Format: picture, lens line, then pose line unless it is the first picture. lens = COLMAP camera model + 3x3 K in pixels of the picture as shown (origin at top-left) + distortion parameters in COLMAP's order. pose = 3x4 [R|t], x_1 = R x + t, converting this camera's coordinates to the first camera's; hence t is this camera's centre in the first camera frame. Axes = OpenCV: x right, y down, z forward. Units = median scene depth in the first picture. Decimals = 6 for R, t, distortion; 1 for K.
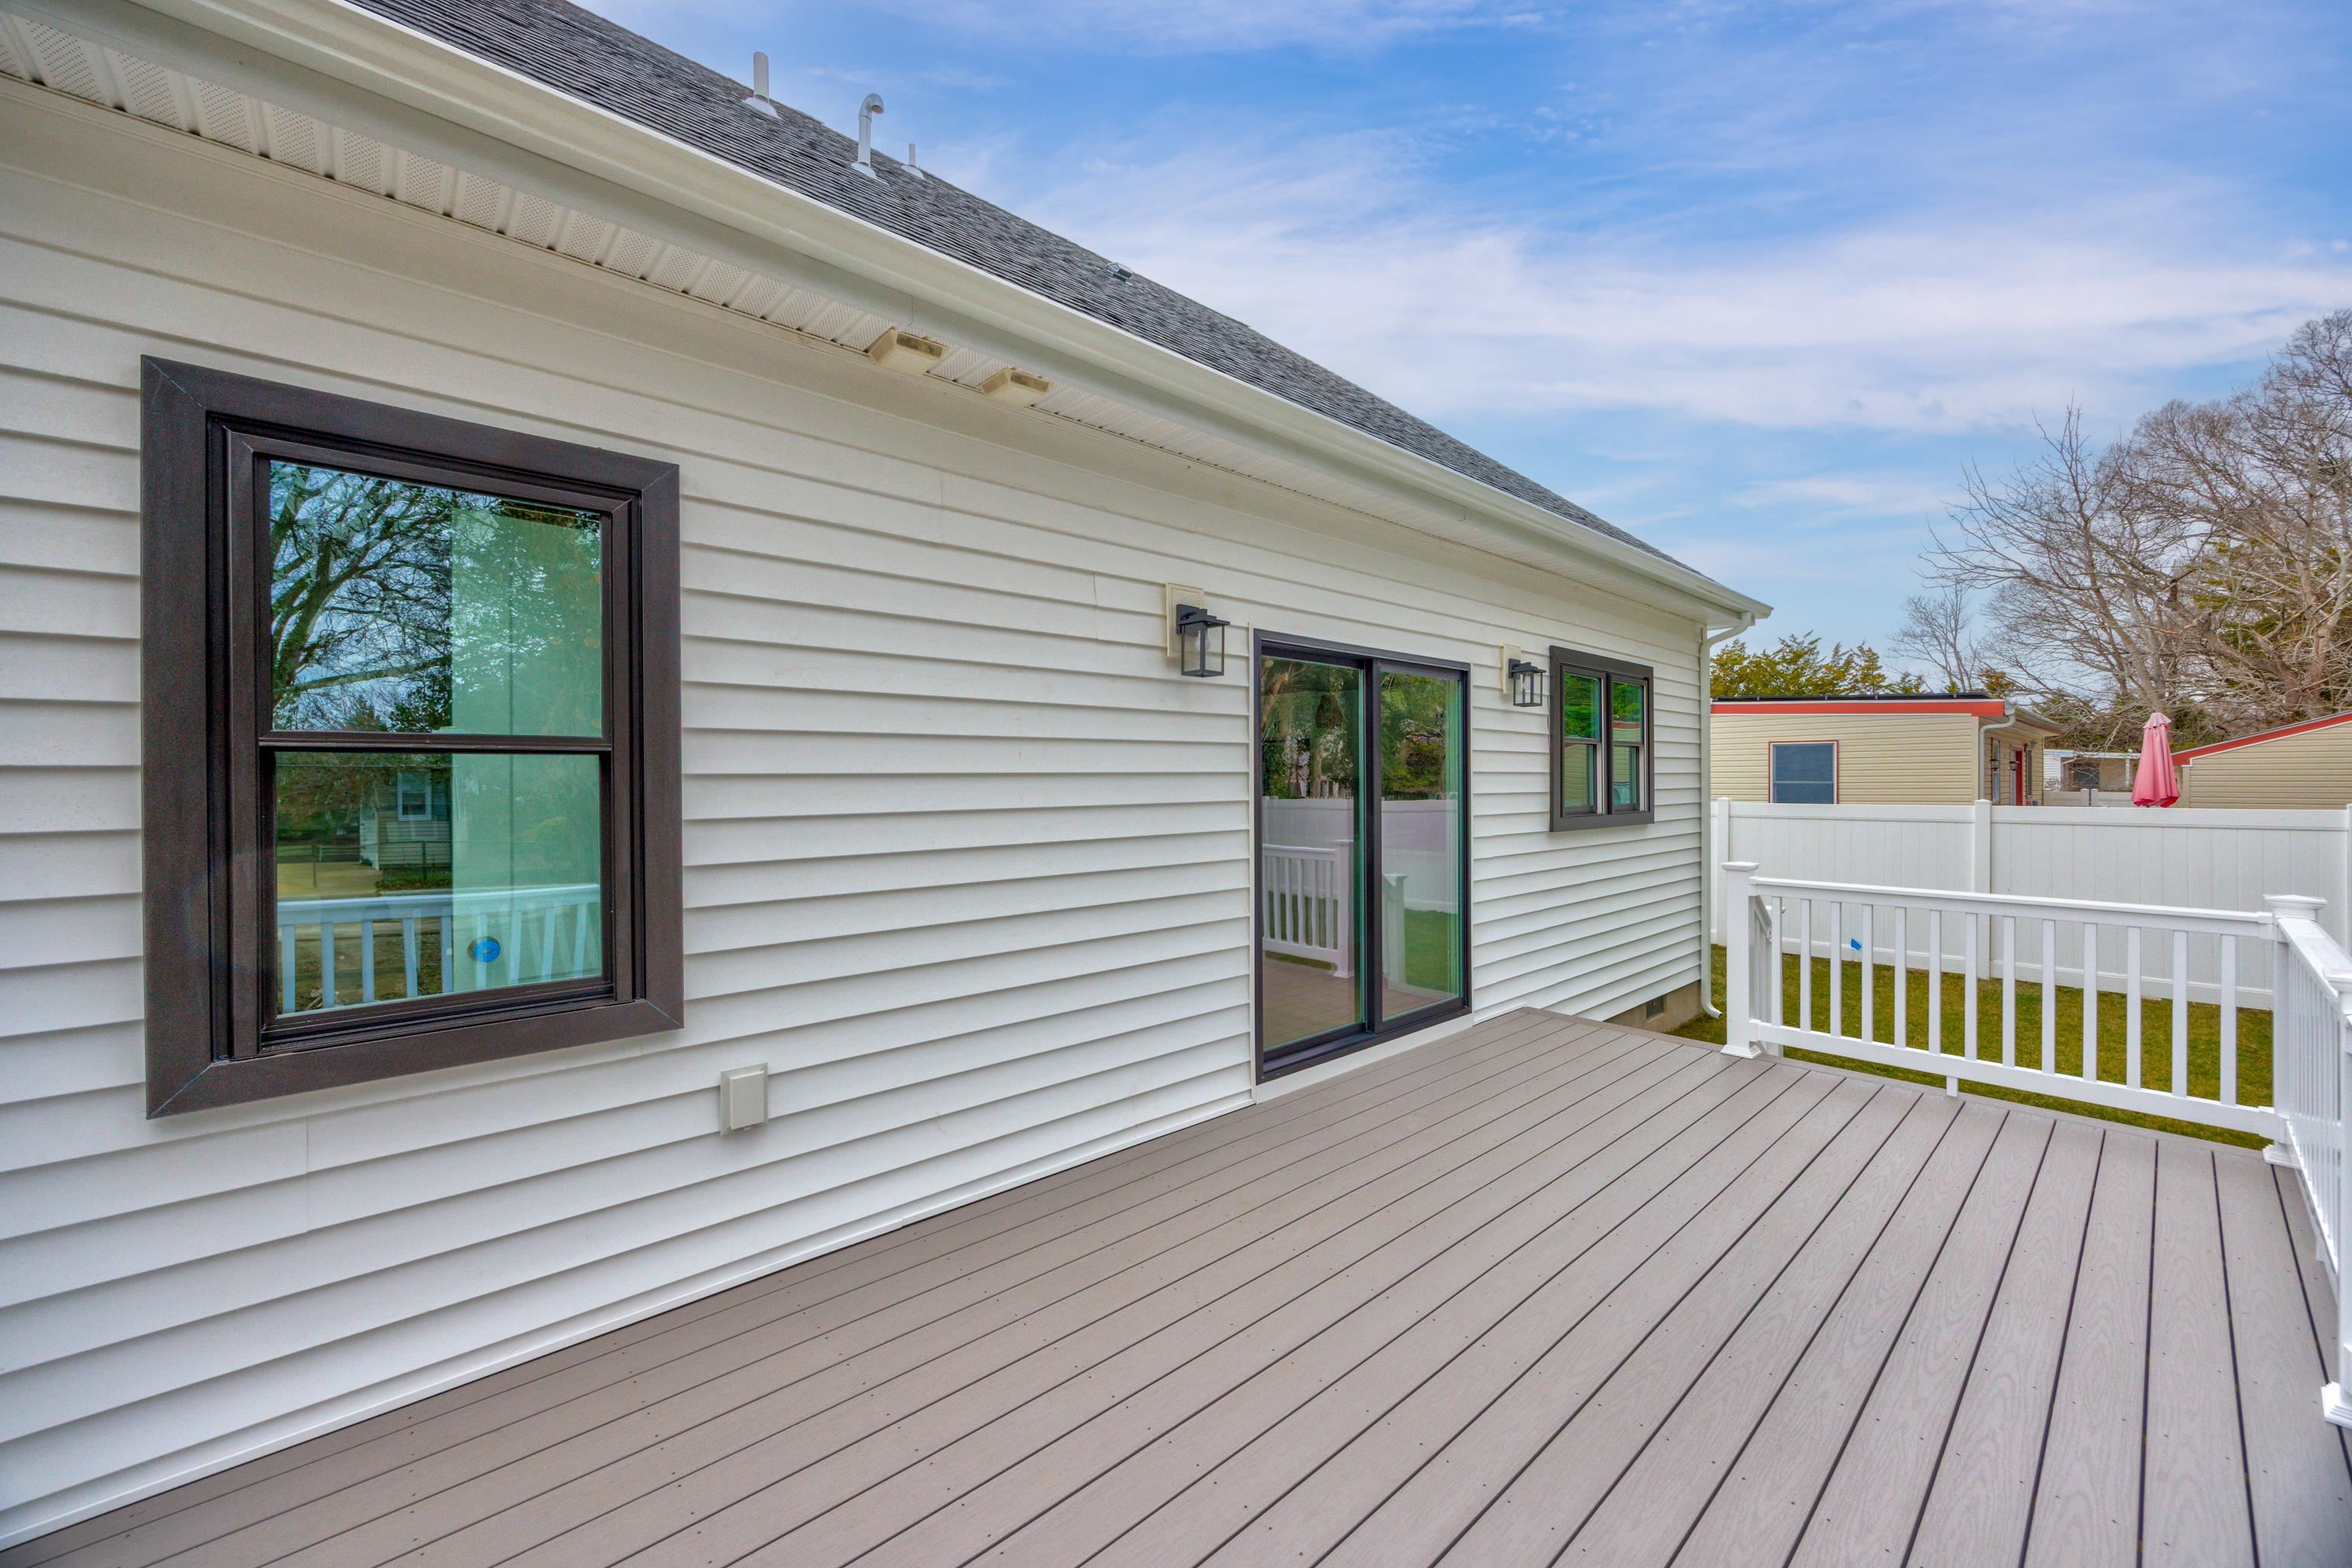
lens RADIAL K [[904.4, 0, 1176.0], [0, 904.4, 784.0], [0, 0, 1]] dist [-0.007665, -0.000037]
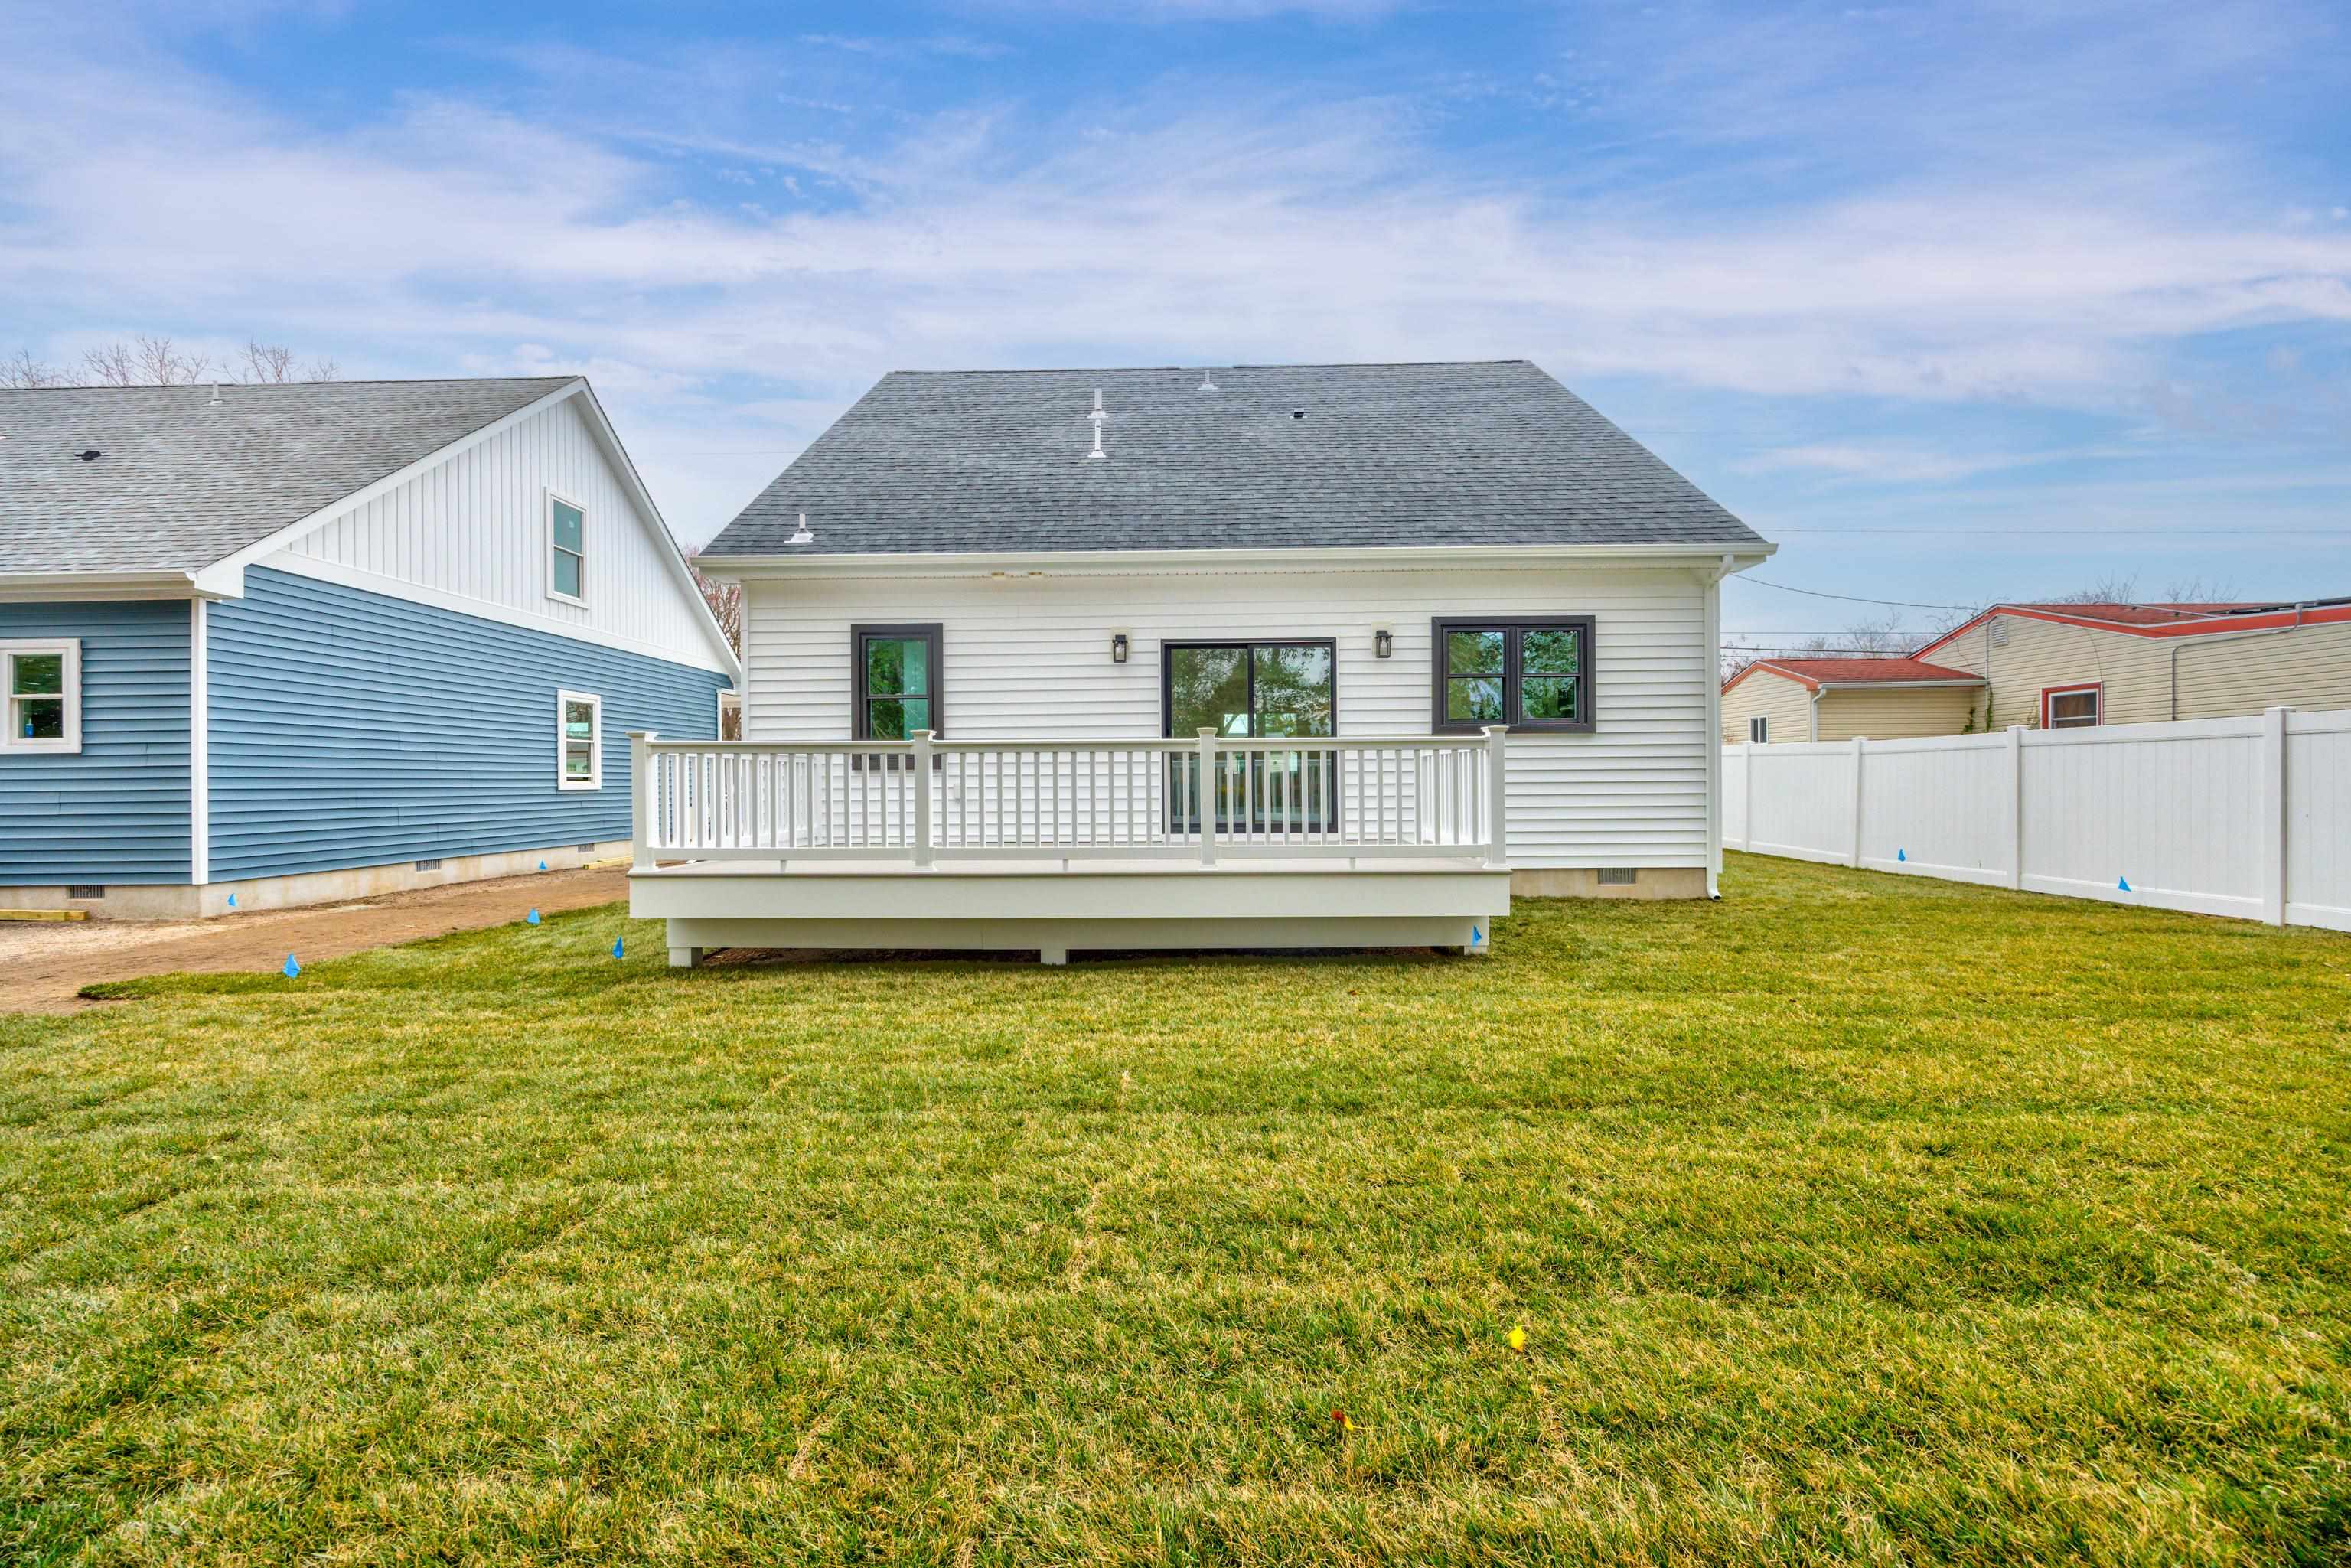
lens RADIAL K [[904.0, 0, 1175.5], [0, 904.0, 784.0], [0, 0, 1]] dist [-0.007665, -0.000037]
pose [[0.724131, -0.003655, -0.689652, 1.859243], [0.001901, 0.999993, -0.003305, 0.228899], [0.689659, 0.001082, 0.724133, -0.725769]]
